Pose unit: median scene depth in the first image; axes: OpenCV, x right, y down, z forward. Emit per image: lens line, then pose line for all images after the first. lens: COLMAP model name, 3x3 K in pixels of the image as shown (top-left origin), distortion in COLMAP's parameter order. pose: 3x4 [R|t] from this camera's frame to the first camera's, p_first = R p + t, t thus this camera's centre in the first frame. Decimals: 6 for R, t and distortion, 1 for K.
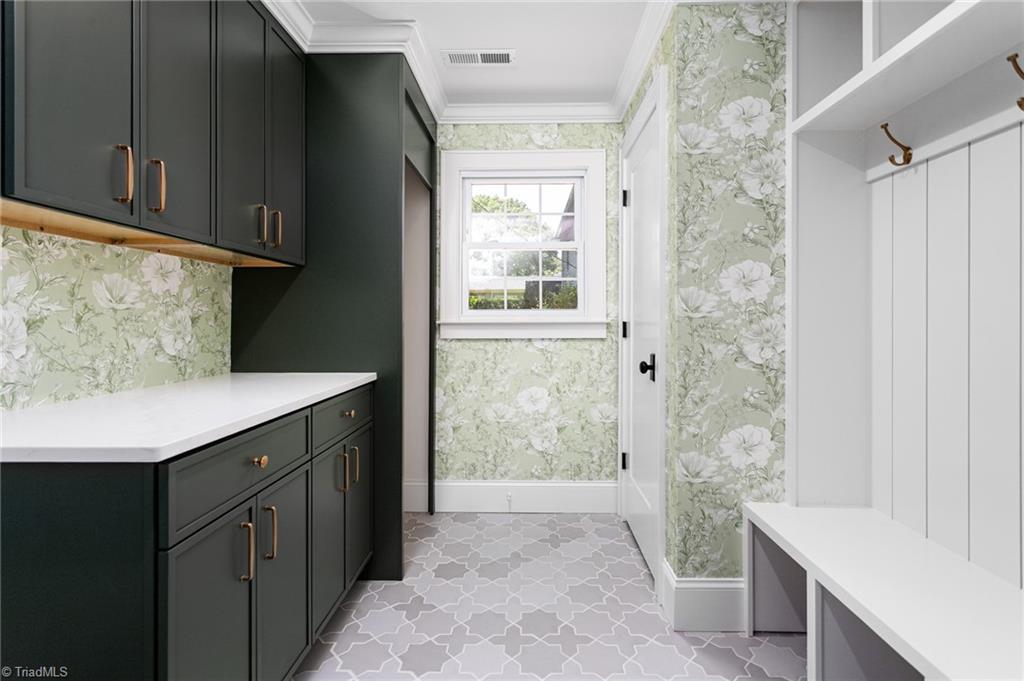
lens RADIAL K [[491.6, 0, 510.5], [0, 491.6, 320.1], [0, 0, 1]] dist [-0.002898, 0.003061]
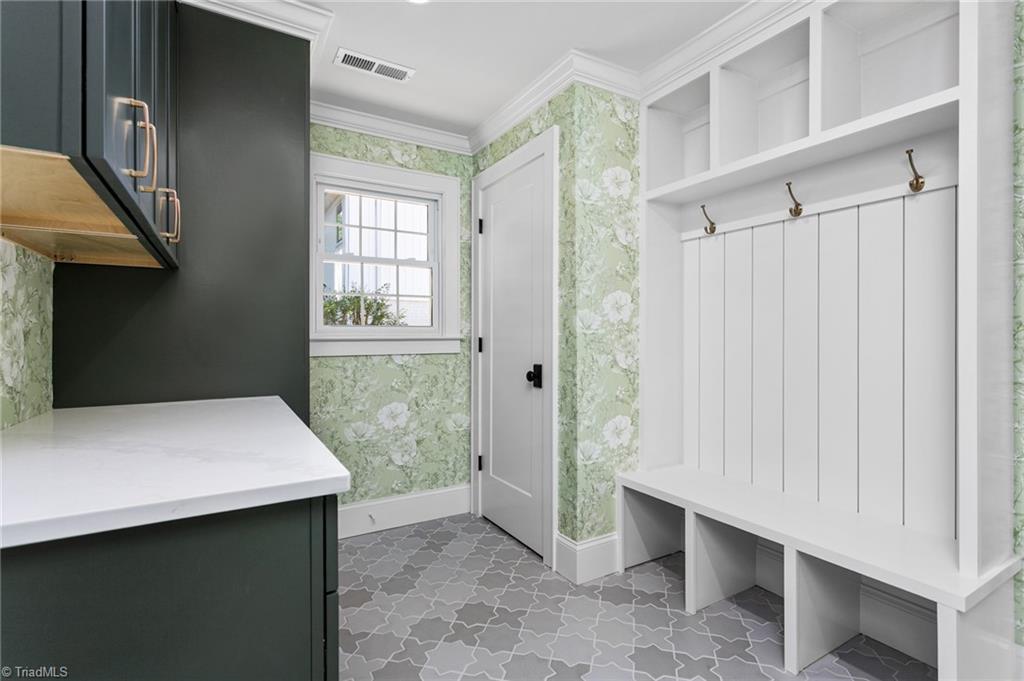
lens RADIAL K [[491.6, 0, 510.5], [0, 491.6, 338.6], [0, 0, 1]] dist [-0.002898, 0.003061]
pose [[0.844876, -0.002710, 0.534956, -0.393119], [0.000929, 0.999993, 0.003599, 0.002187], [-0.534962, -0.002544, 0.844872, 0.033219]]
